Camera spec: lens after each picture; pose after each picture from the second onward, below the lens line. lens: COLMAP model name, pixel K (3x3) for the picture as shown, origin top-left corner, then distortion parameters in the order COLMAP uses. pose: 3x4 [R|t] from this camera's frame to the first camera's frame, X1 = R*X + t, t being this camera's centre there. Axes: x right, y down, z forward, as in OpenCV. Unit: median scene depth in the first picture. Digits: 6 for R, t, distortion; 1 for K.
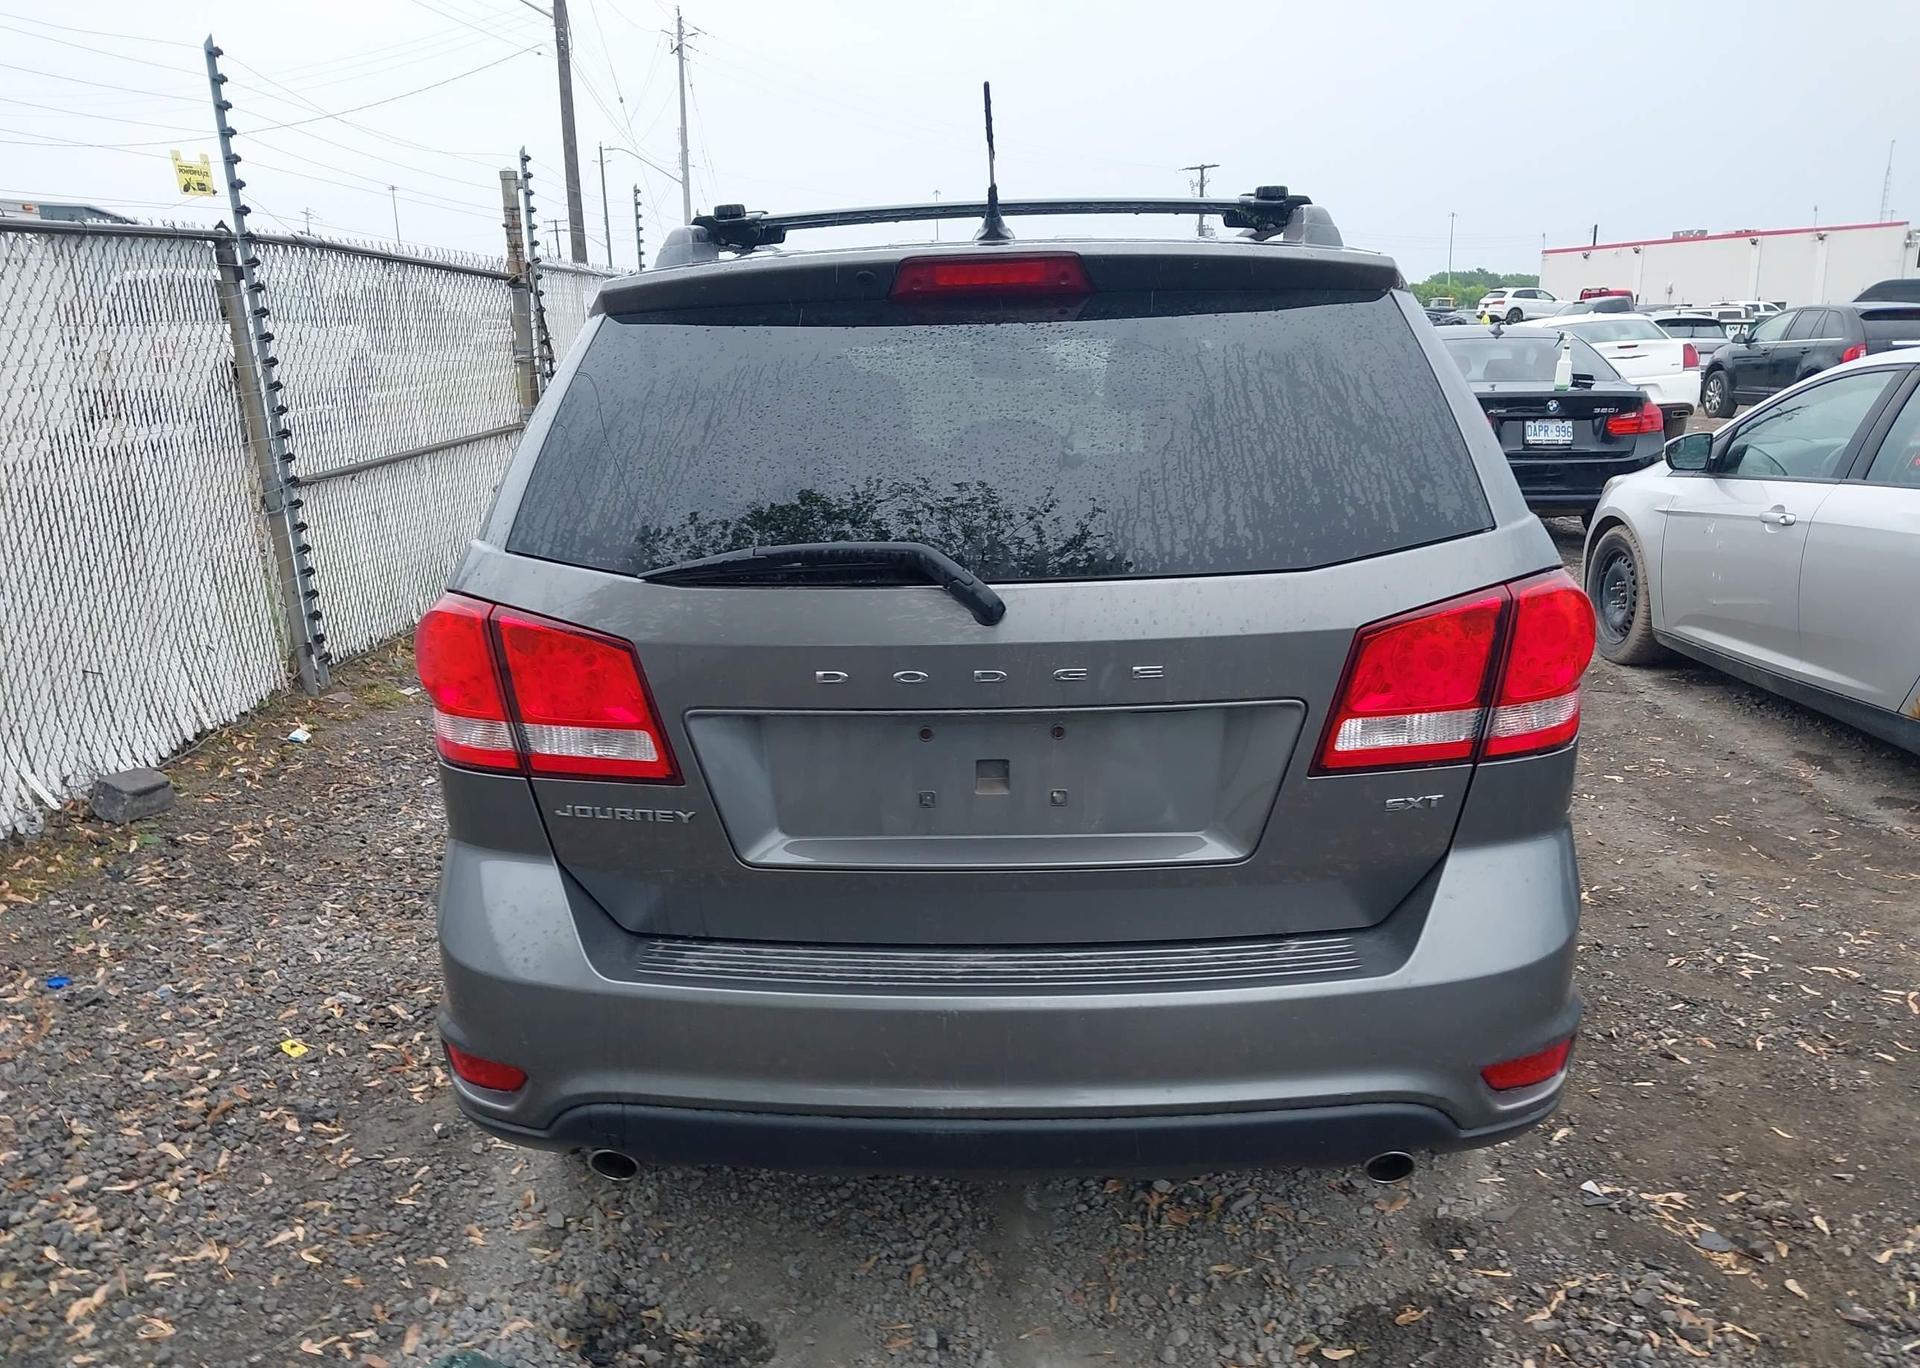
lens RADIAL K [[1502.8, 0, 960.0], [0, 1502.8, 684.0], [0, 0, 1]] dist [-0.003639, -0.001724]
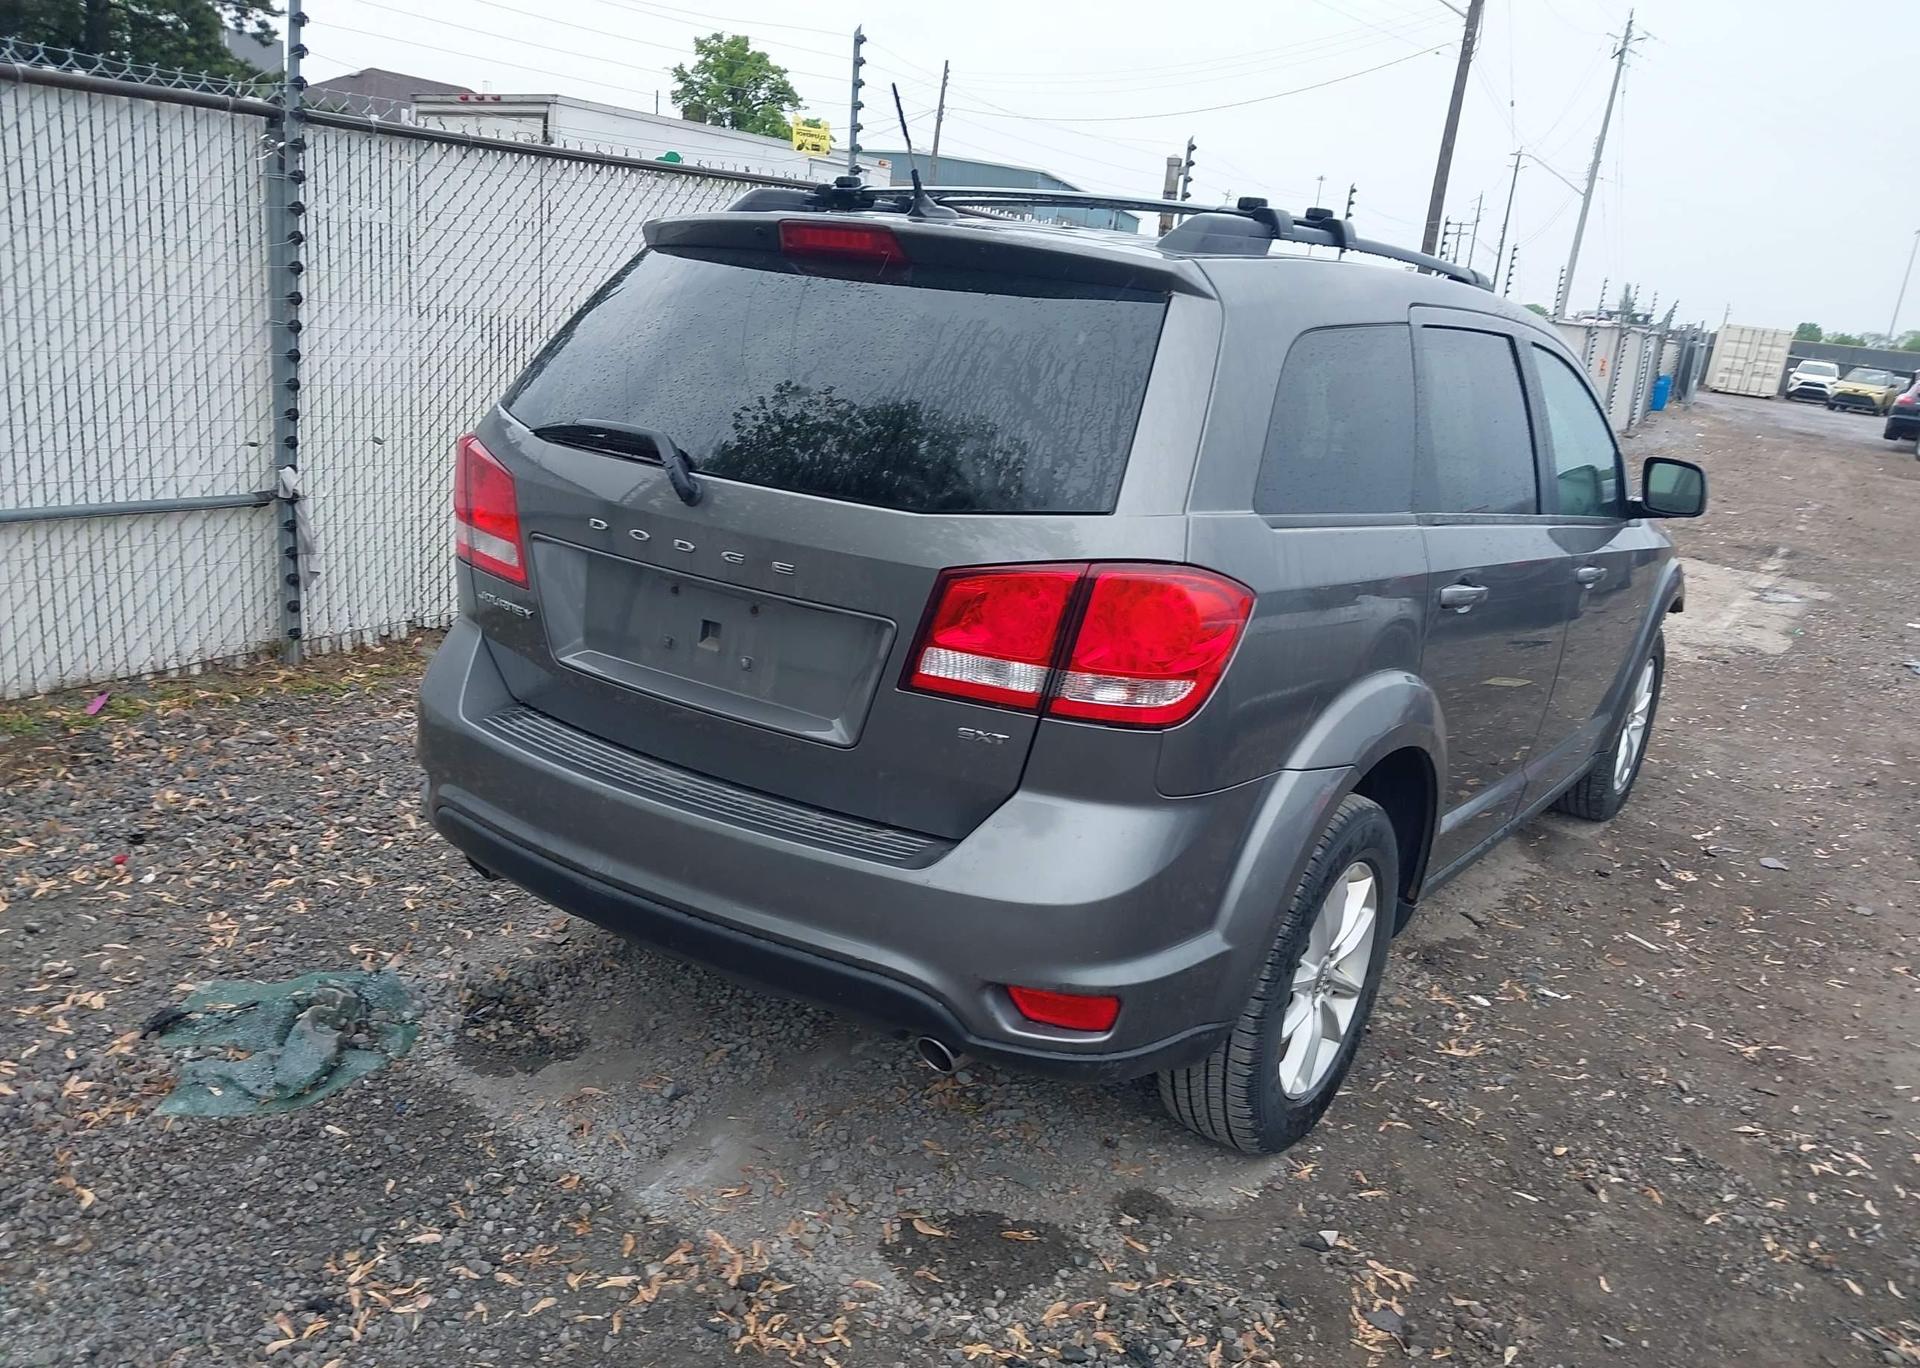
lens RADIAL K [[1509.6, 0, 958.9], [0, 1509.6, 670.7], [0, 0, 1]] dist [-0.012501, 0.007644]
pose [[0.851648, 0.228869, -0.471502, 0.704587], [-0.232303, 0.971260, 0.051858, -0.020013], [0.469820, 0.065366, 0.880339, -0.001506]]
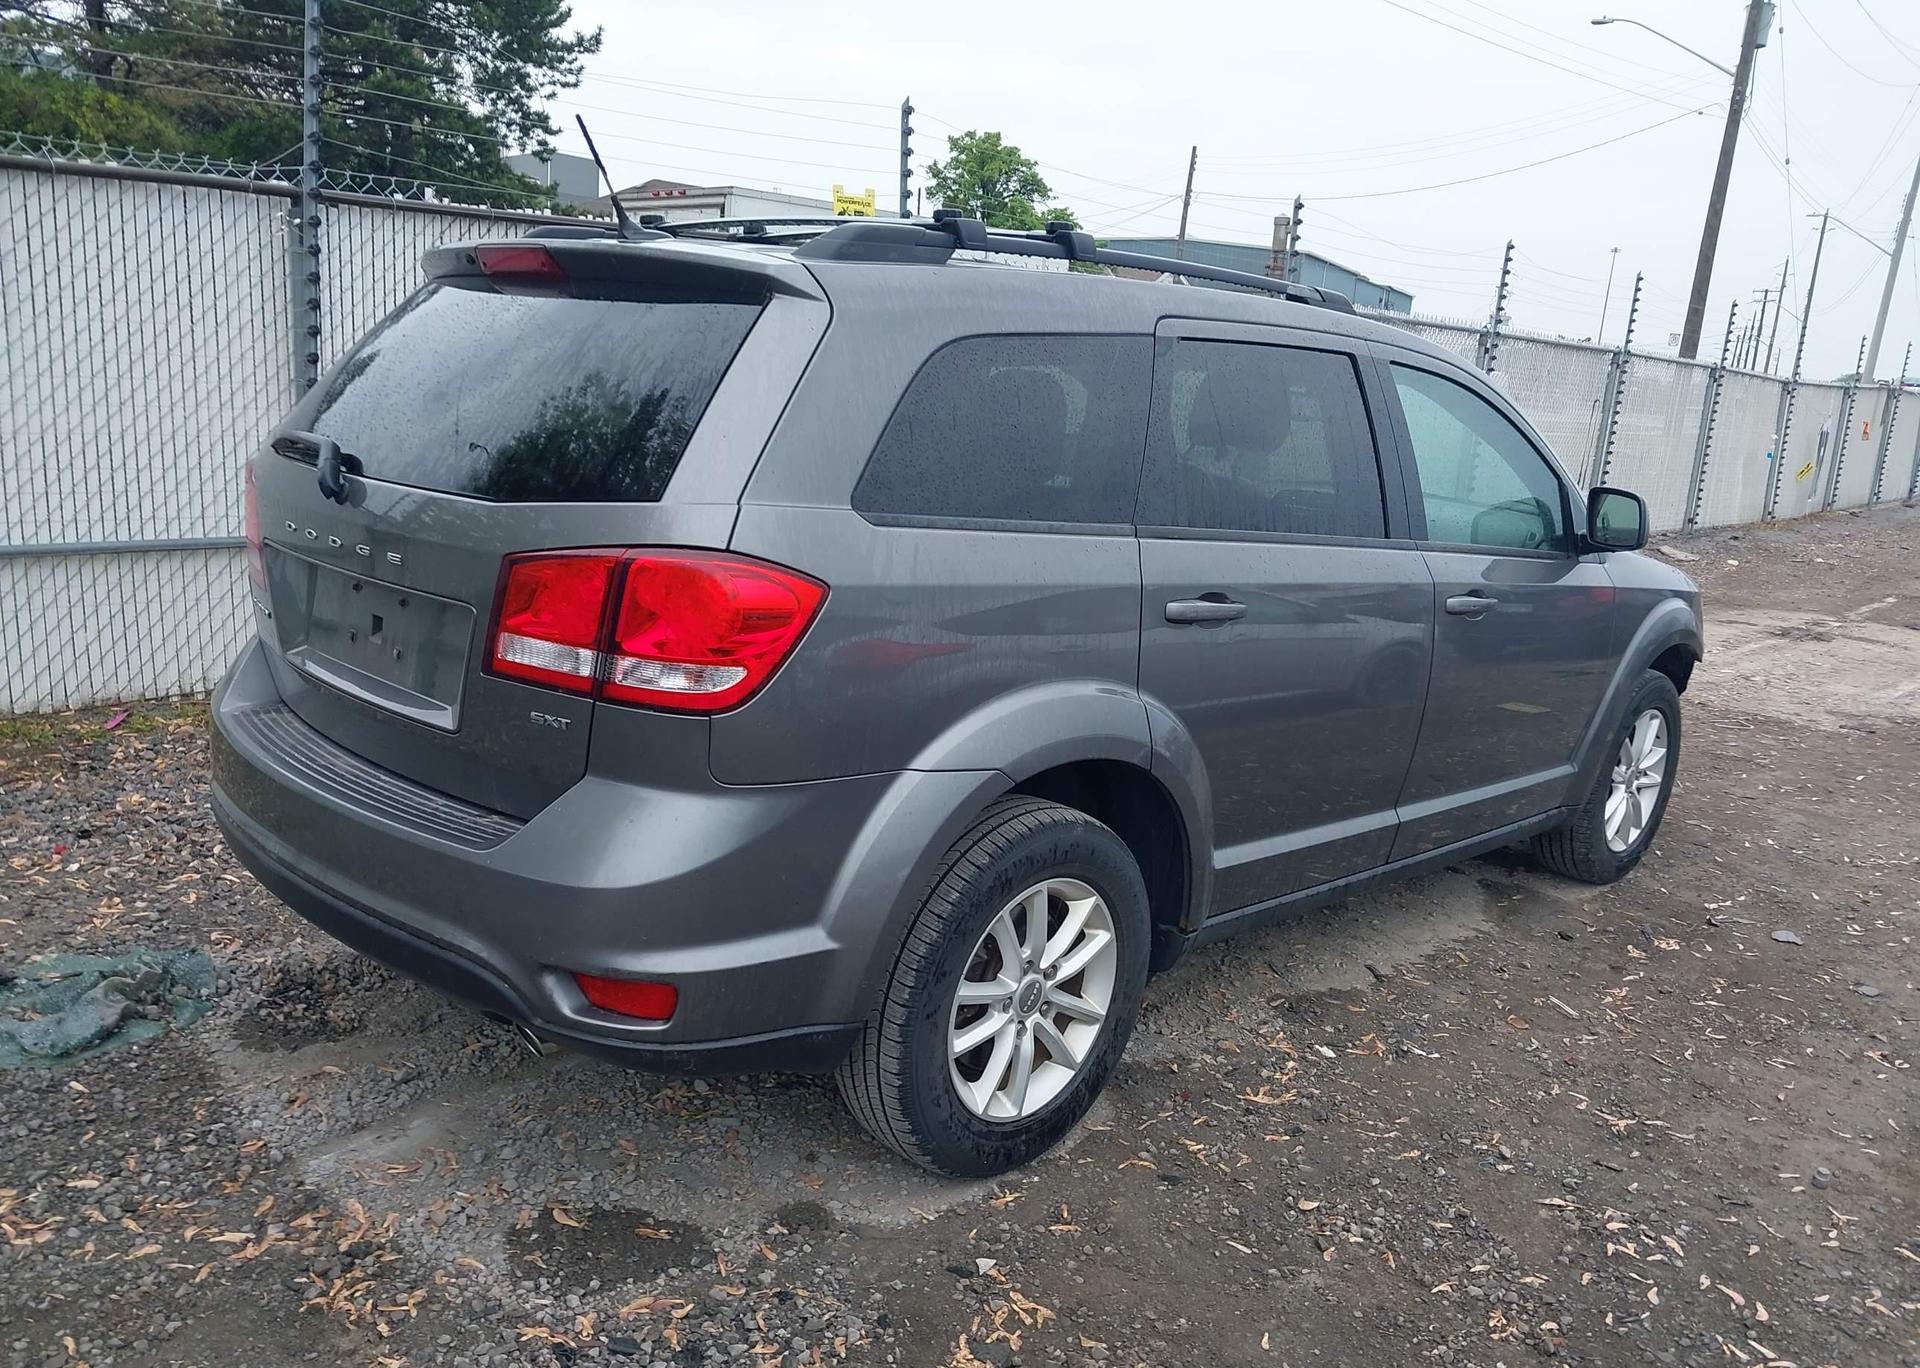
lens RADIAL K [[1492.5, 0, 930.0], [0, 1492.5, 652.9], [0, 0, 1]] dist [-0.005747, 0.000098]
pose [[0.748852, 0.208406, -0.629116, 1.073455], [-0.240727, 0.969970, 0.034777, -0.070759], [0.617471, 0.125403, 0.776533, 0.247451]]
